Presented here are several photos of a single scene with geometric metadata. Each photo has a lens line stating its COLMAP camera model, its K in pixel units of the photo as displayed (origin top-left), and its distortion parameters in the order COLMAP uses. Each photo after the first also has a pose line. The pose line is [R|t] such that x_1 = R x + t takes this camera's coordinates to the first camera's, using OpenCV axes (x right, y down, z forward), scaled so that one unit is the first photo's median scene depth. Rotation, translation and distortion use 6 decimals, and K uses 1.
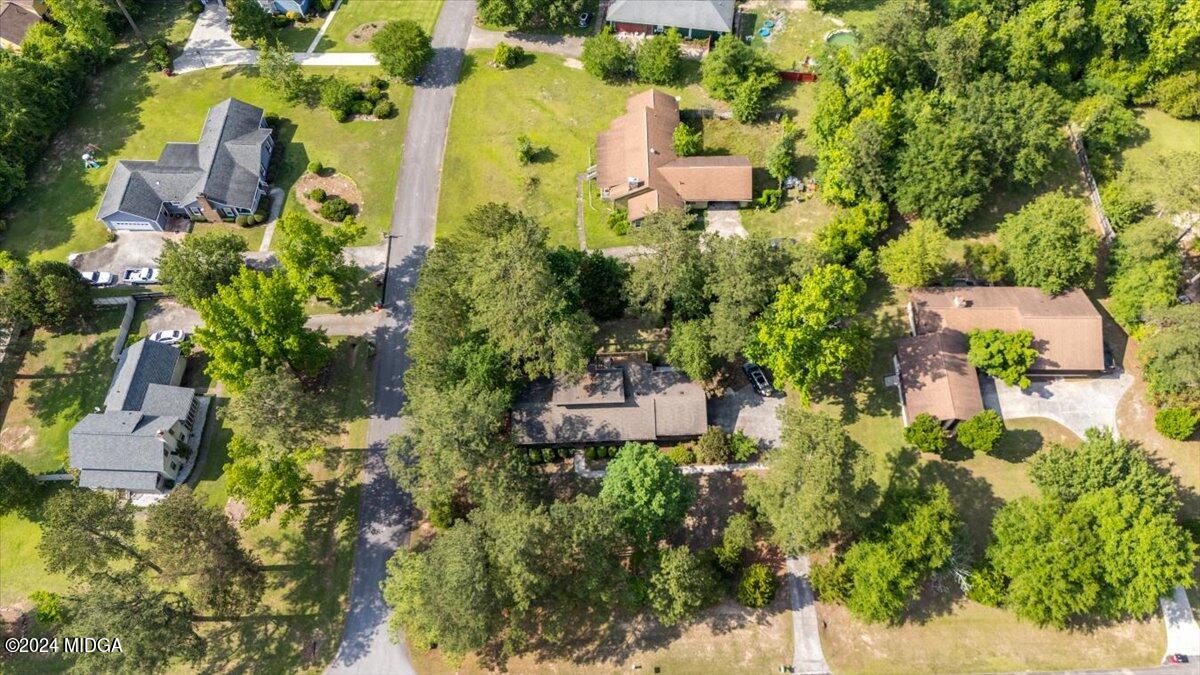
lens RADIAL K [[930.7, 0, 600.0], [0, 930.7, 337.5], [0, 0, 1]] dist [0.126424, -0.250592]
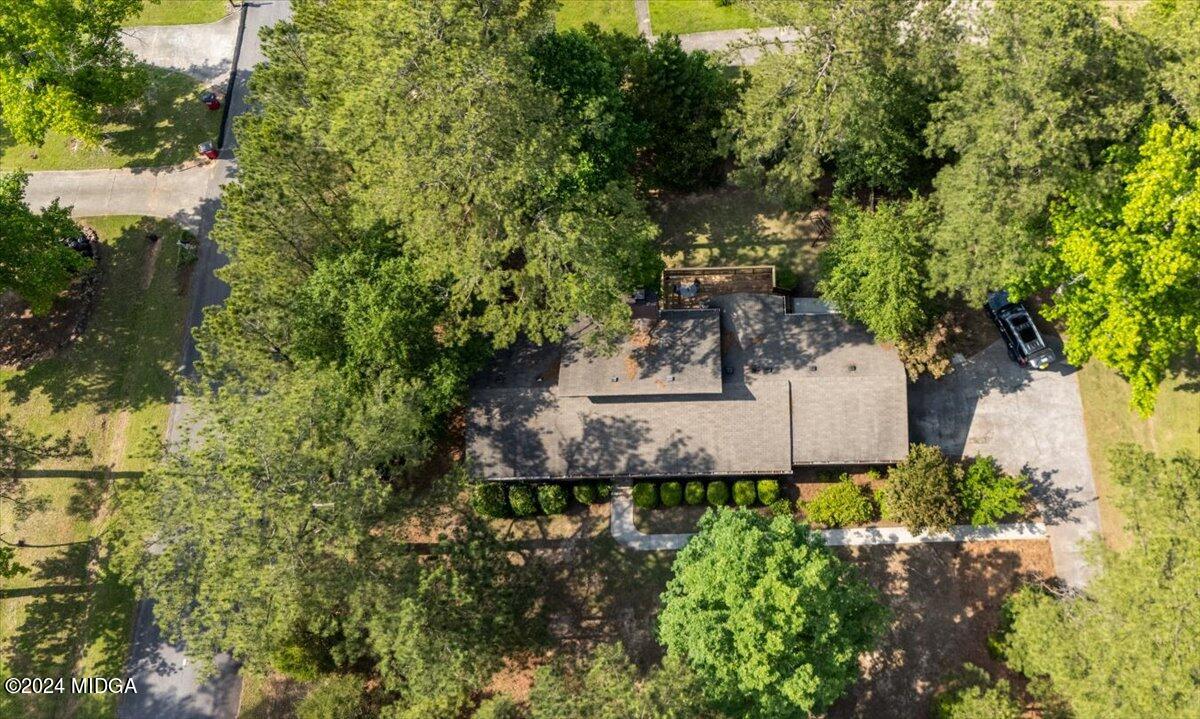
lens RADIAL K [[1367.7, 0, 703.6], [0, 1367.7, 383.3], [0, 0, 1]] dist [0.121924, -0.272935]
pose [[0.999941, 0.010742, 0.001733, 0.015761], [-0.010879, 0.989757, 0.142347, -0.025381], [-0.000186, -0.142358, 0.989815, 0.357126]]
